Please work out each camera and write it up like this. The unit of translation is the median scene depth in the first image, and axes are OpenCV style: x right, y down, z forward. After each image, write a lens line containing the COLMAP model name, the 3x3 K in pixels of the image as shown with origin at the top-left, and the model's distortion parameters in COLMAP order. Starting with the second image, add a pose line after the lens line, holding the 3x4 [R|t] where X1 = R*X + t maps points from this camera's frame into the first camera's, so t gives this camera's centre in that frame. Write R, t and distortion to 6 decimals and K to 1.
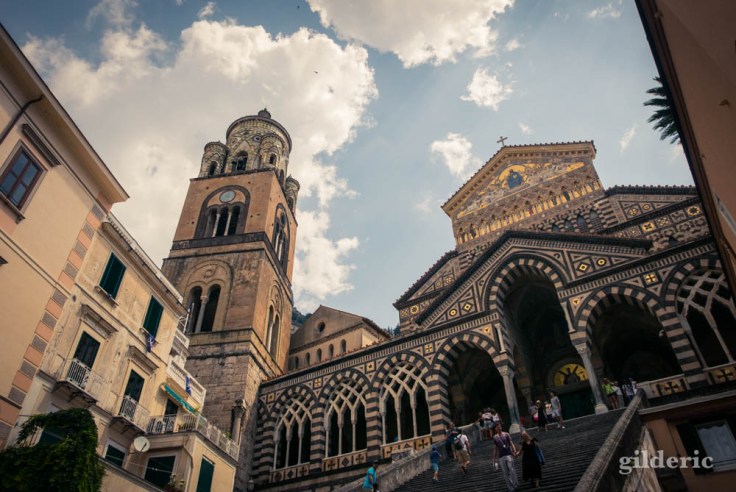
lens RADIAL K [[534.7, 0, 368.0], [0, 534.7, 246.0], [0, 0, 1]] dist [-0.034998, 0.042286]
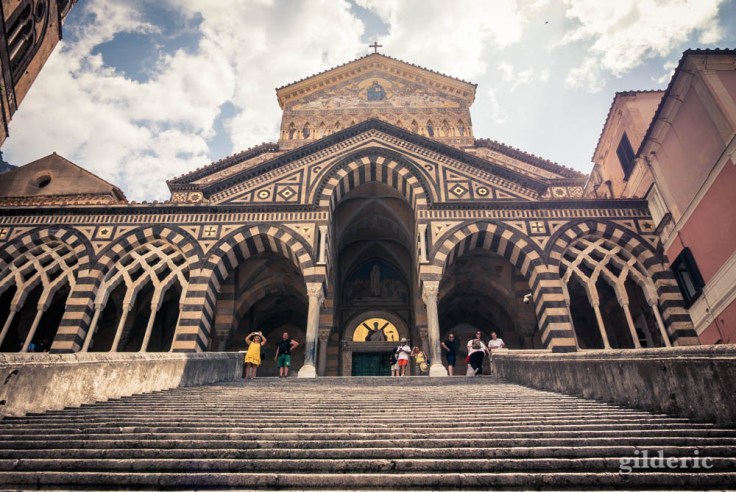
lens RADIAL K [[534.7, 0, 368.0], [0, 534.7, 246.0], [0, 0, 1]] dist [-0.034998, 0.042286]
pose [[0.847914, 0.334727, 0.411096, 0.016638], [-0.346970, 0.936696, -0.047037, 0.176948], [-0.400817, -0.102755, 0.910378, 0.339408]]
